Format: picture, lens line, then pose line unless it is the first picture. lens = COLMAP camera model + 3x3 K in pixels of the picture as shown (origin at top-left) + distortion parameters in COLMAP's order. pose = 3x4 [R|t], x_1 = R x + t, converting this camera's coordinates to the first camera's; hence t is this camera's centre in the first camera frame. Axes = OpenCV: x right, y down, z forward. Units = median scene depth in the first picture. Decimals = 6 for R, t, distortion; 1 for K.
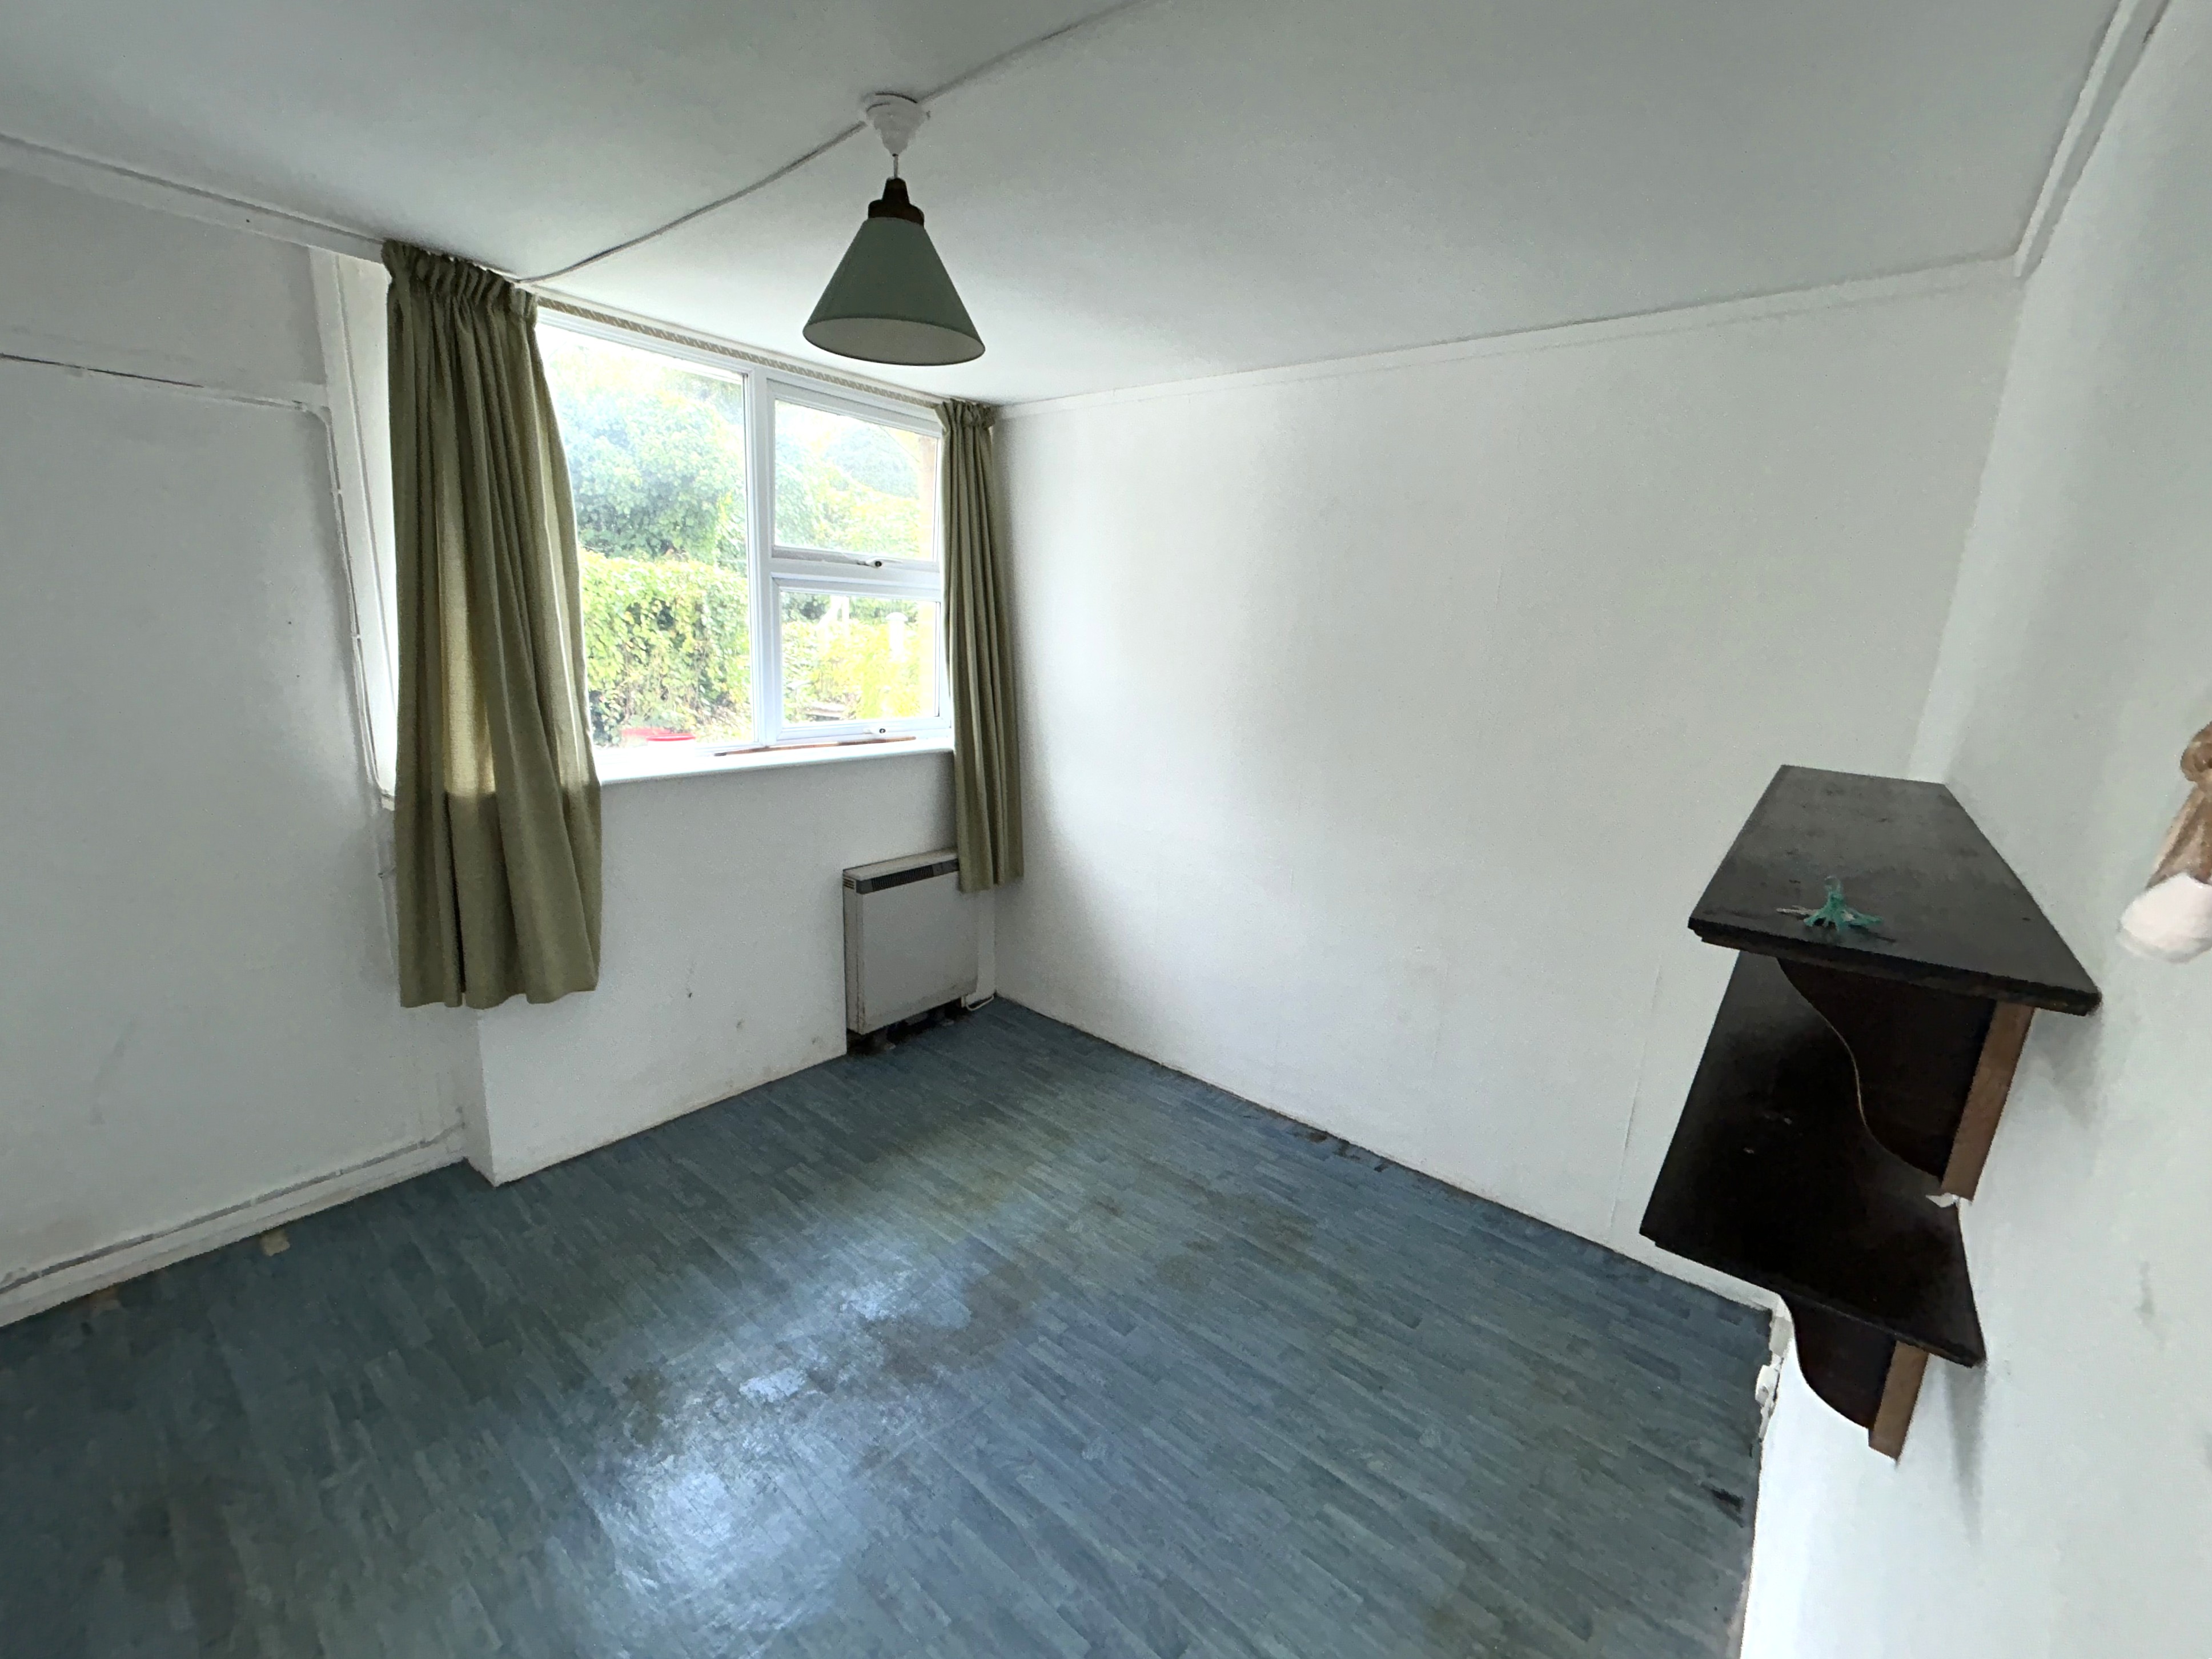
lens RADIAL K [[897.7, 0, 1110.3], [0, 897.7, 824.8], [0, 0, 1]] dist [-0.001290, 0.000035]
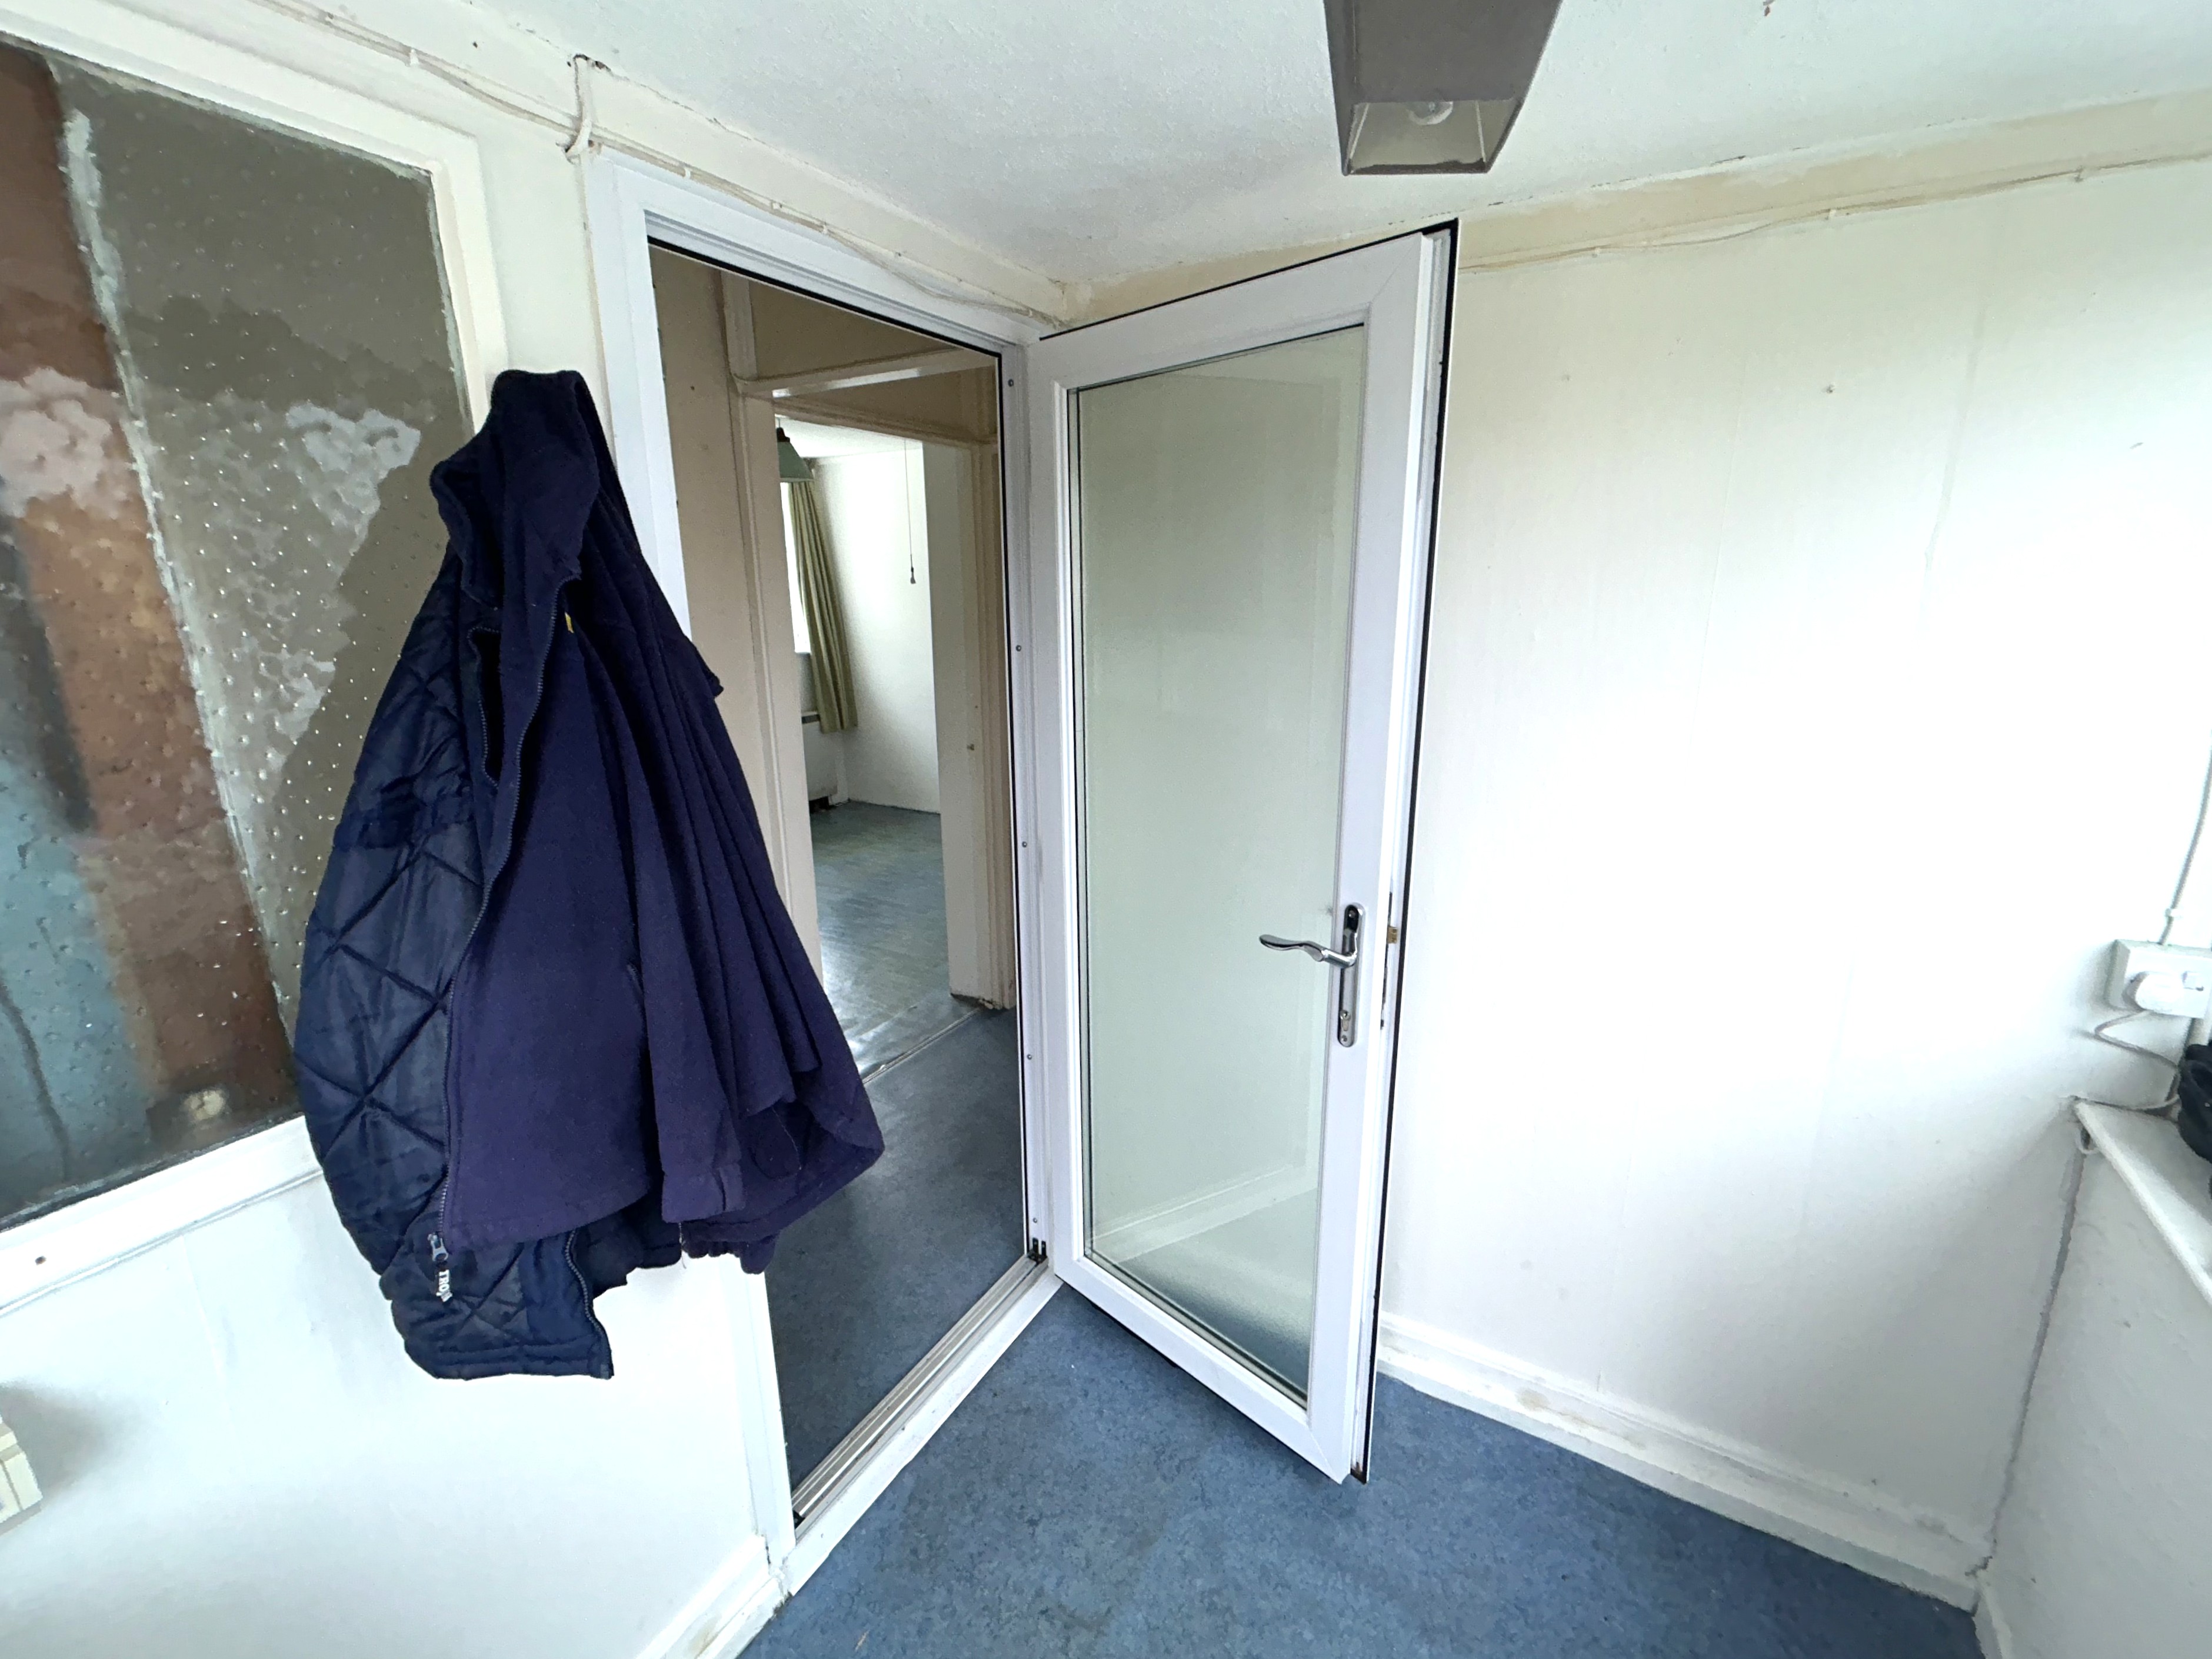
lens RADIAL K [[954.9, 0, 1101.5], [0, 954.9, 826.5], [0, 0, 1]] dist [0.000206, -0.000001]
pose [[0.986224, -0.096762, 0.134165, 0.166046], [0.091806, 0.994863, 0.042660, 0.352203], [-0.137604, -0.029755, 0.990040, -1.477586]]
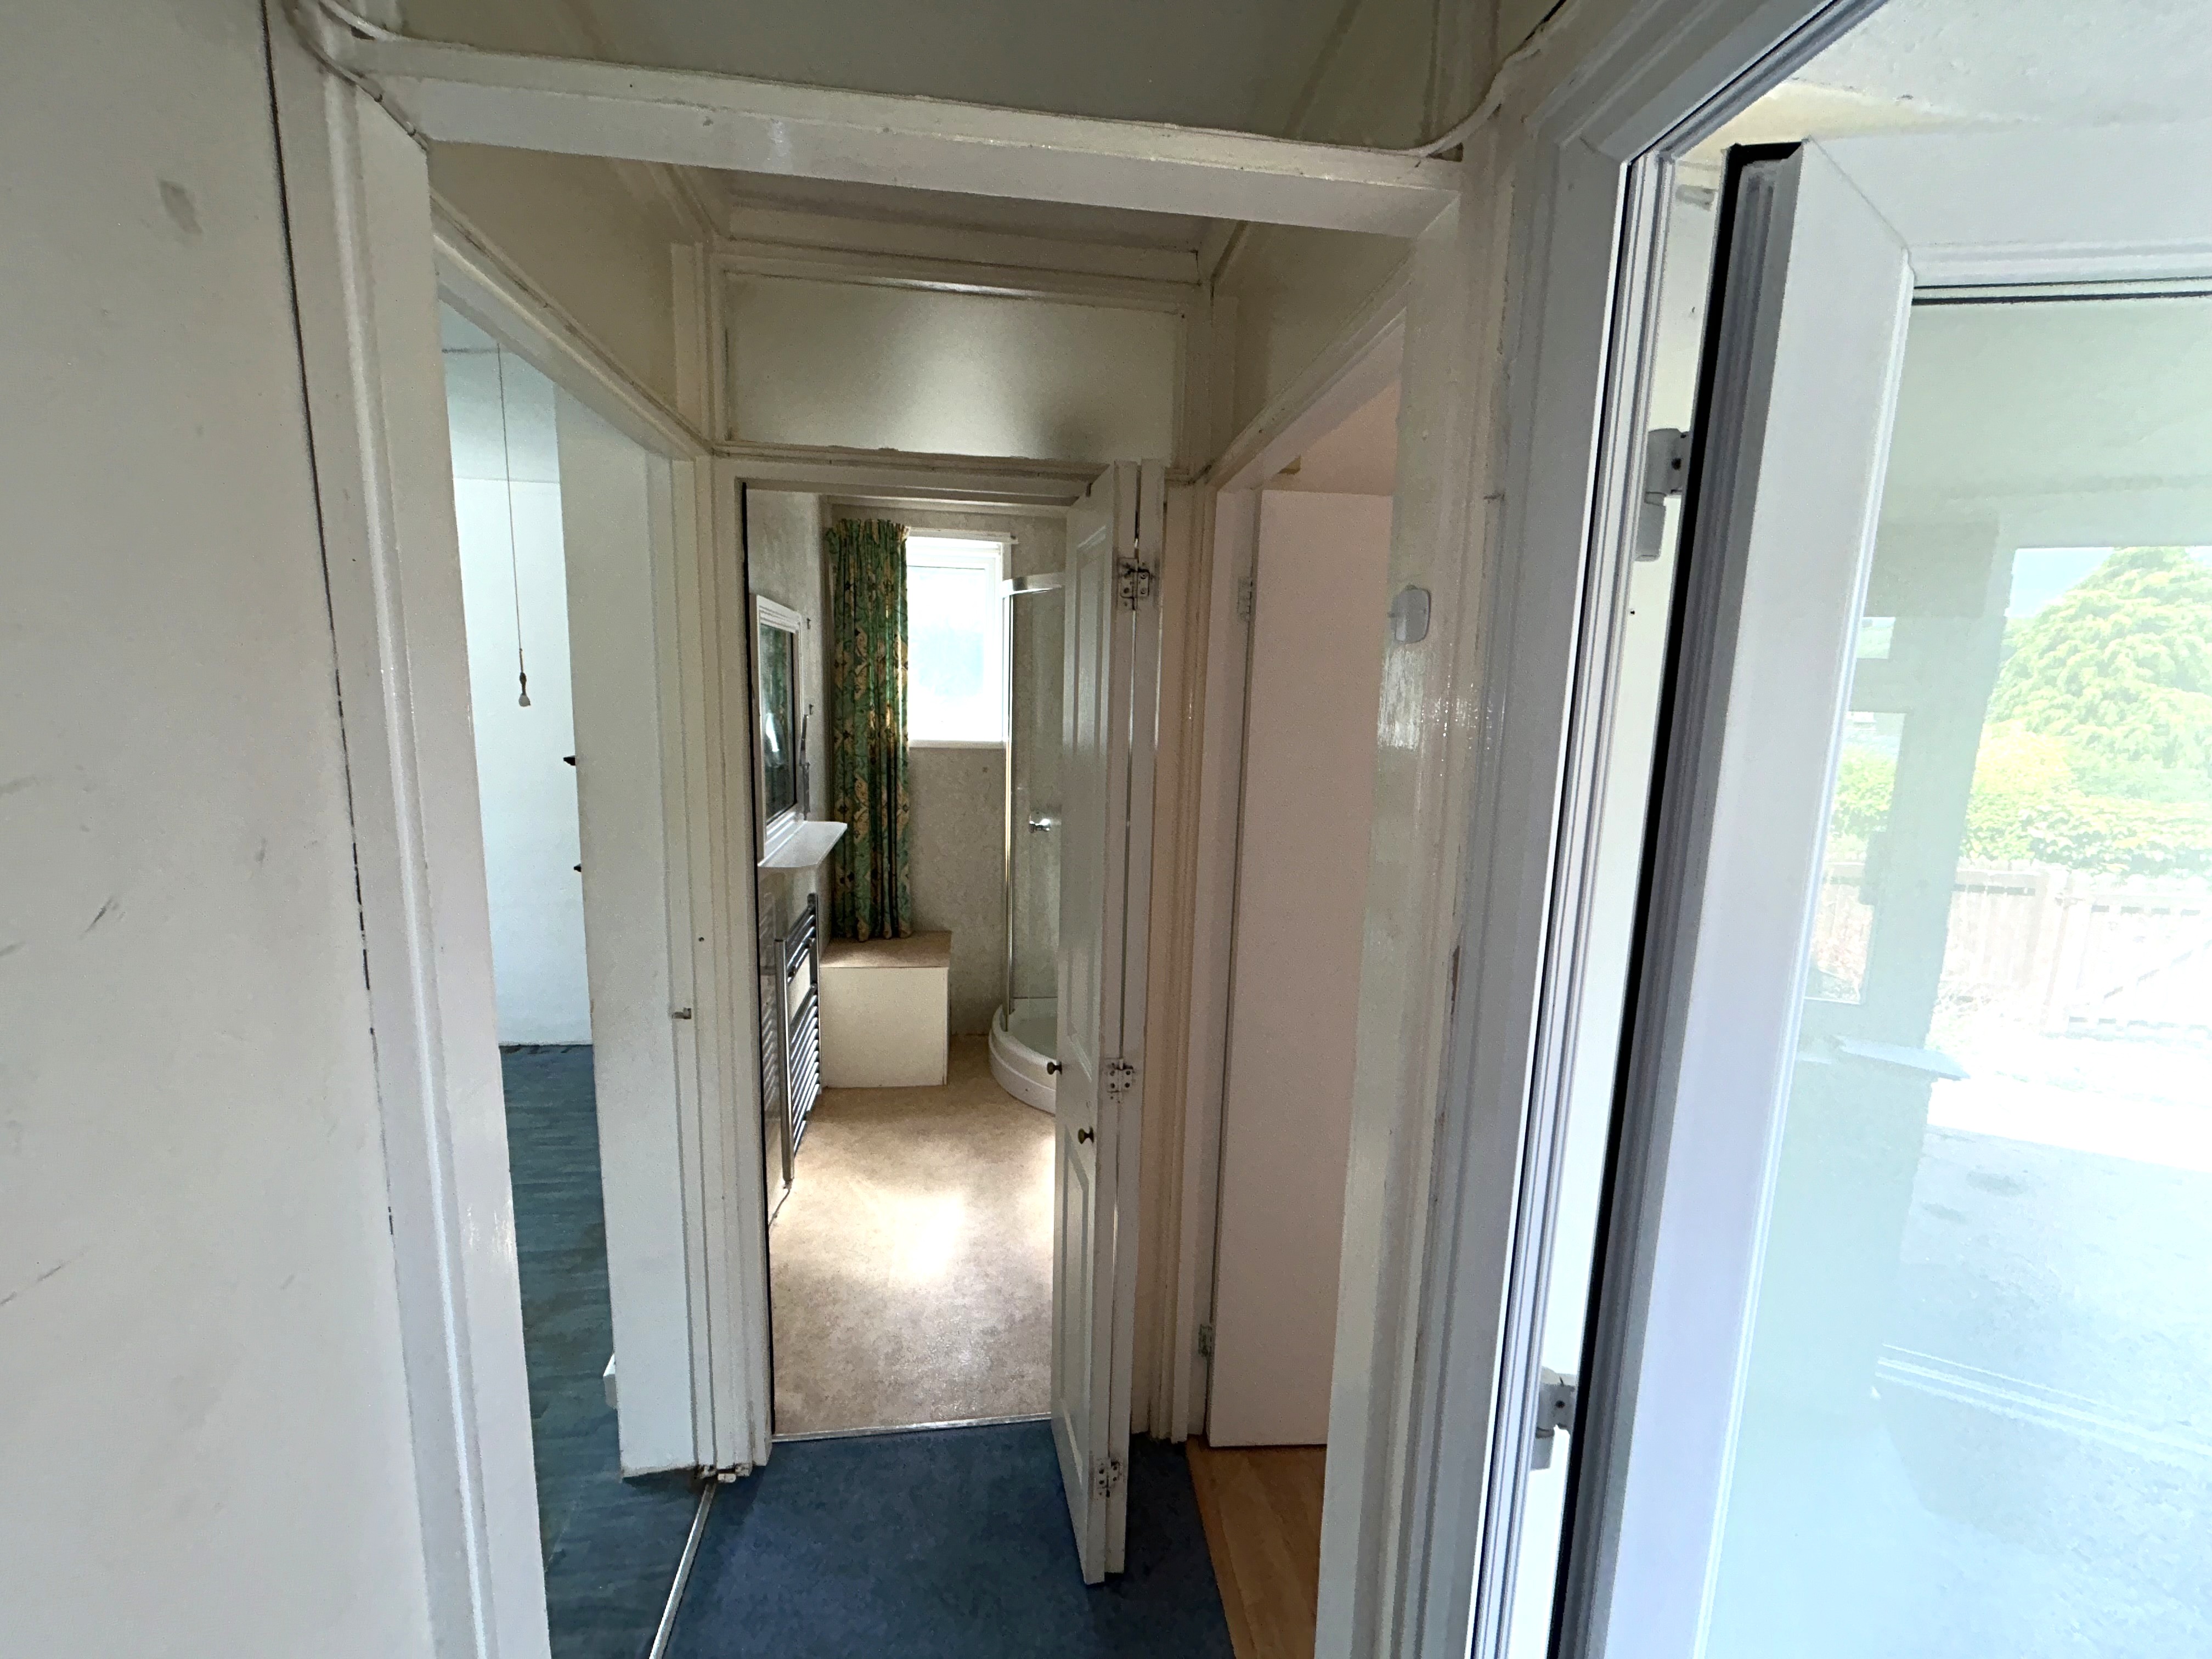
lens RADIAL K [[897.7, 0, 1107.3], [0, 897.7, 834.8], [0, 0, 1]] dist [-0.001290, 0.000035]
pose [[0.676519, -0.150824, 0.720815, -0.104218], [0.172496, 0.984027, 0.044002, 0.150352], [-0.715938, 0.094569, 0.691730, -0.719427]]
